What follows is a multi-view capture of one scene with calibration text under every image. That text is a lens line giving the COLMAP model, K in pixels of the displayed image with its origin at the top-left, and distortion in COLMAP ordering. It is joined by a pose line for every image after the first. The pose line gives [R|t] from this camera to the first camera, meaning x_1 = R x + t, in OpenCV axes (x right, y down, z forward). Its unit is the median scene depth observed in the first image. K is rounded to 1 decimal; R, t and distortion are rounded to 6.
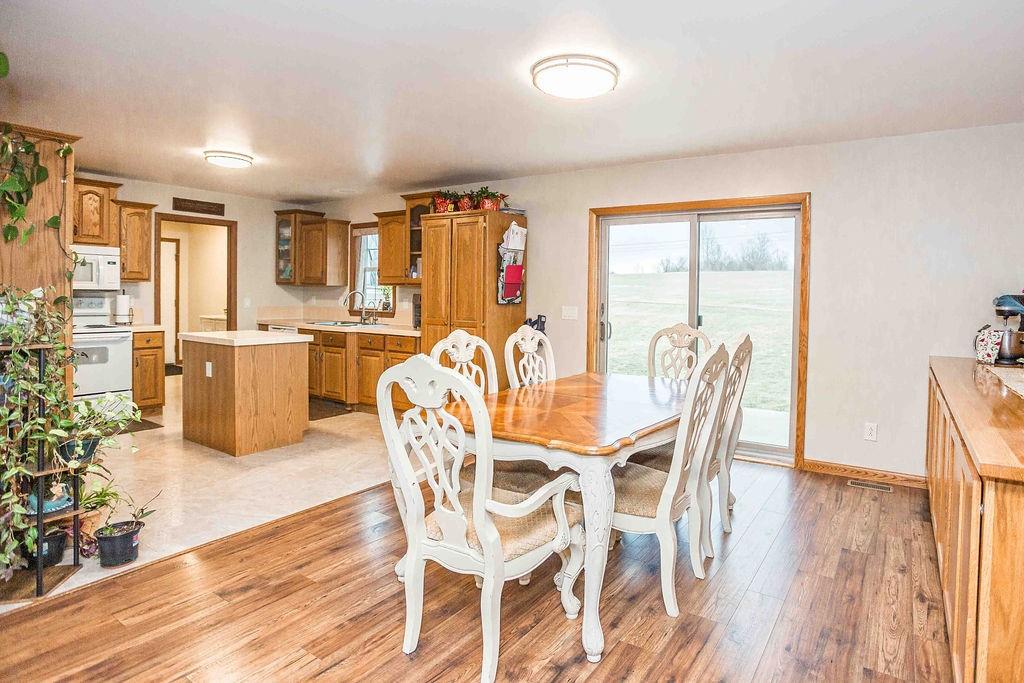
lens RADIAL K [[549.3, 0, 558.2], [0, 549.3, 304.9], [0, 0, 1]] dist [-0.046032, 0.009059]
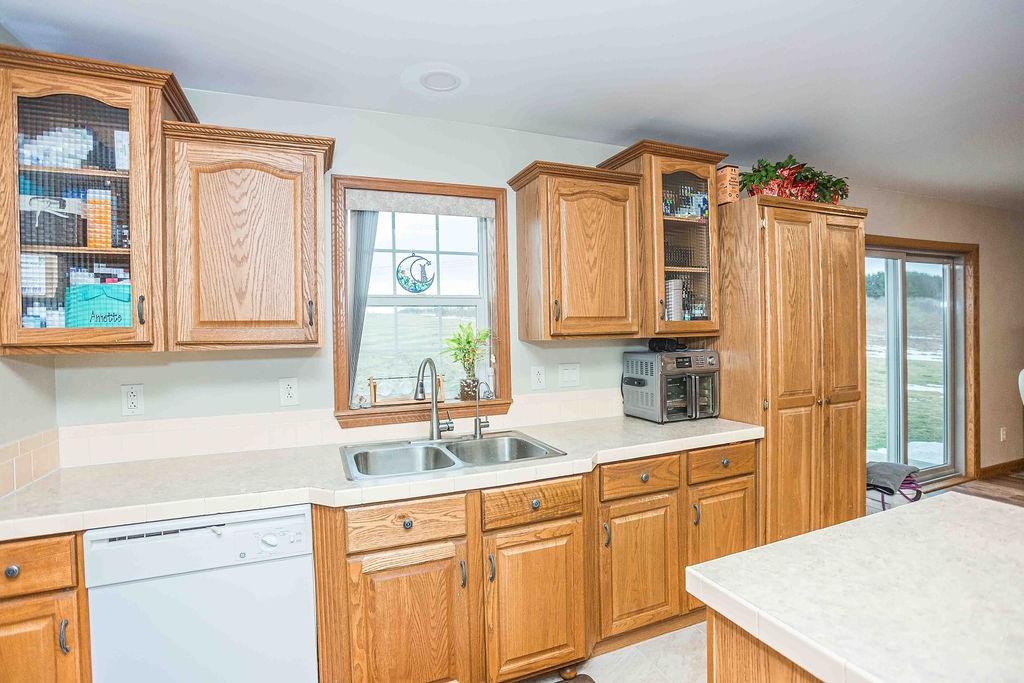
lens RADIAL K [[498.0, 0, 515.8], [0, 498.0, 334.8], [0, 0, 1]] dist [-0.054803, 0.020048]
pose [[0.569542, -0.029920, 0.821417, -0.763085], [0.049821, 0.998756, 0.001835, -0.048223], [-0.820451, 0.039879, 0.570325, 0.946402]]
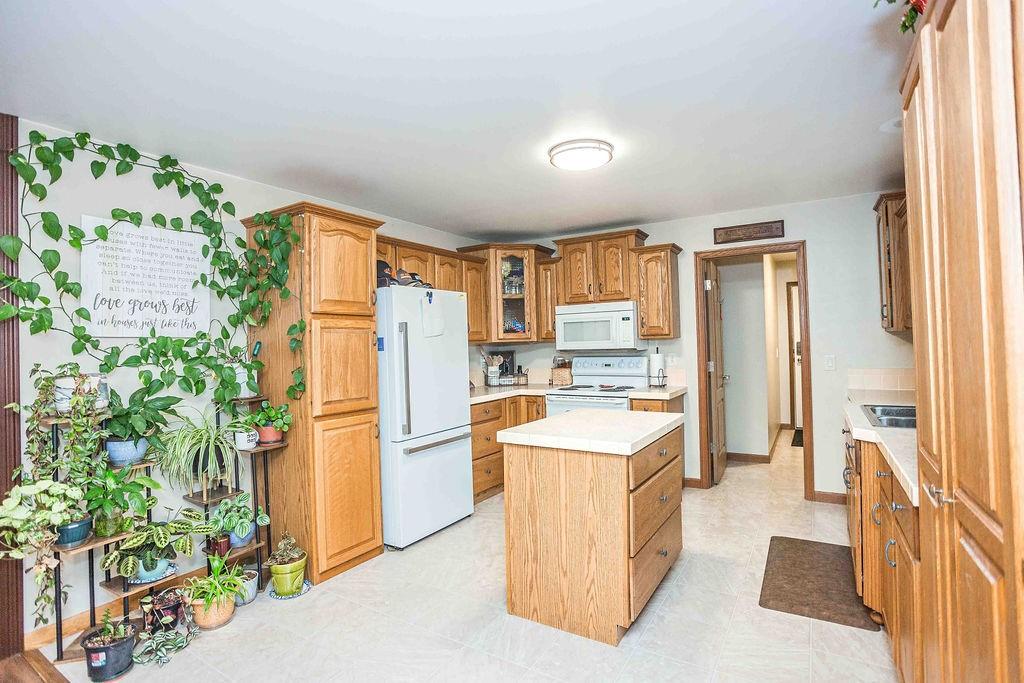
lens RADIAL K [[498.0, 0, 505.8], [0, 498.0, 335.0], [0, 0, 1]] dist [-0.054803, 0.020048]
pose [[0.007492, -0.031606, -0.999472, -0.000296], [0.004276, 0.999492, -0.031574, -0.025884], [0.999963, -0.004038, 0.007623, 0.790255]]
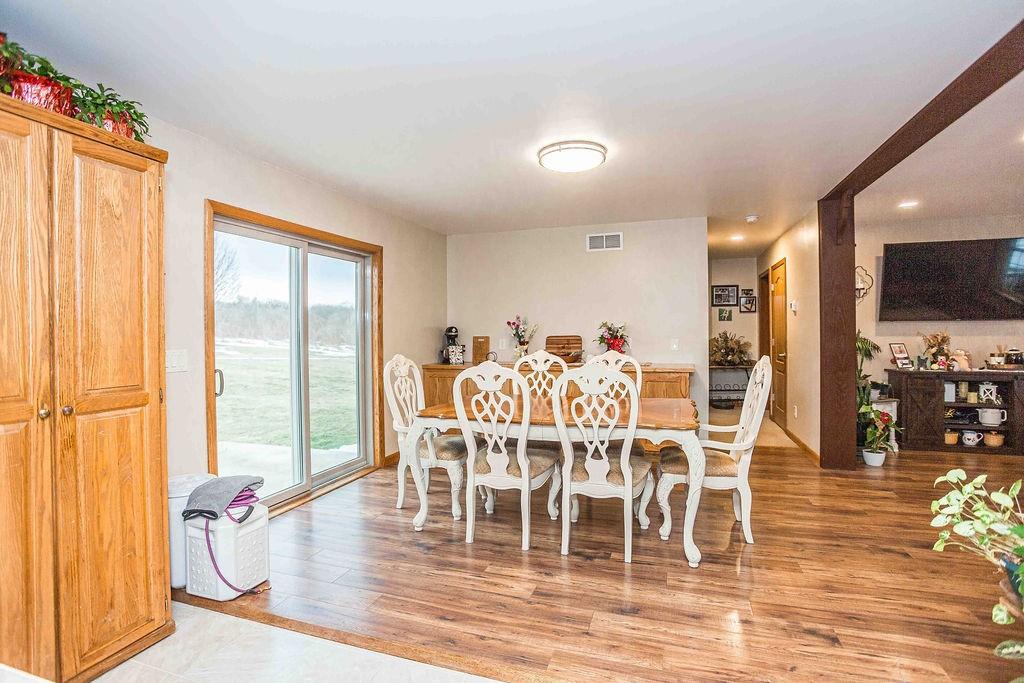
lens RADIAL K [[498.0, 0, 510.3], [0, 498.0, 334.2], [0, 0, 1]] dist [-0.054803, 0.020048]
pose [[-0.239794, -0.017257, 0.970670, -0.568159], [0.017909, 0.999593, 0.022195, -0.018714], [-0.970659, 0.022706, -0.239387, 0.756940]]
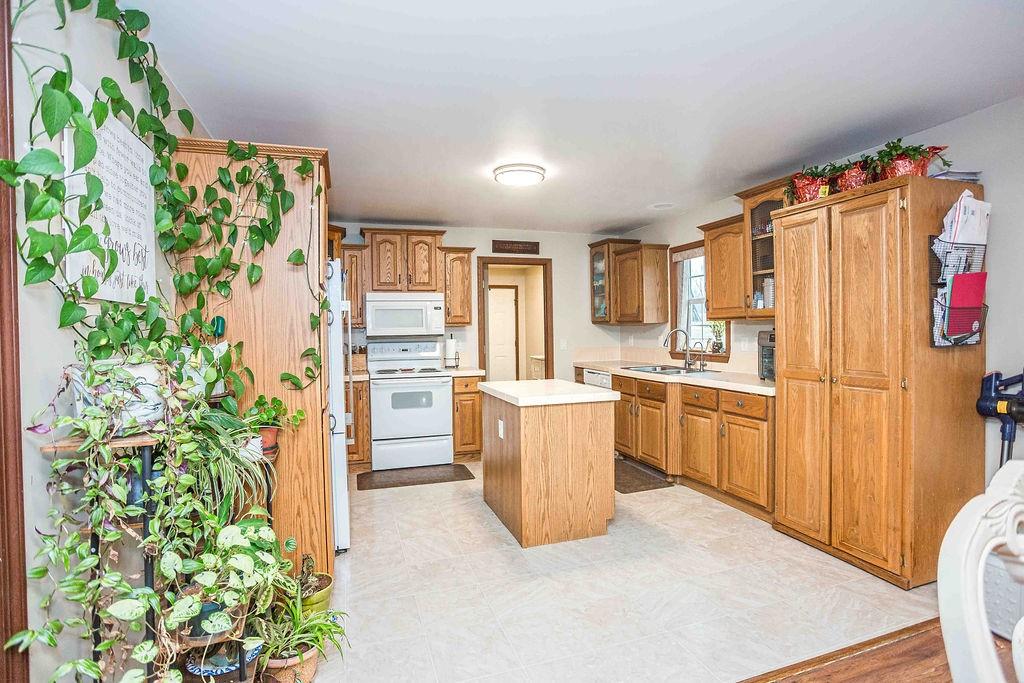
lens RADIAL K [[498.0, 0, 508.3], [0, 498.0, 336.9], [0, 0, 1]] dist [-0.054803, 0.020048]
pose [[0.771363, -0.017120, -0.636165, -0.125183], [0.014170, 0.999852, -0.009726, -0.012314], [0.636238, -0.001512, 0.771491, 0.349623]]
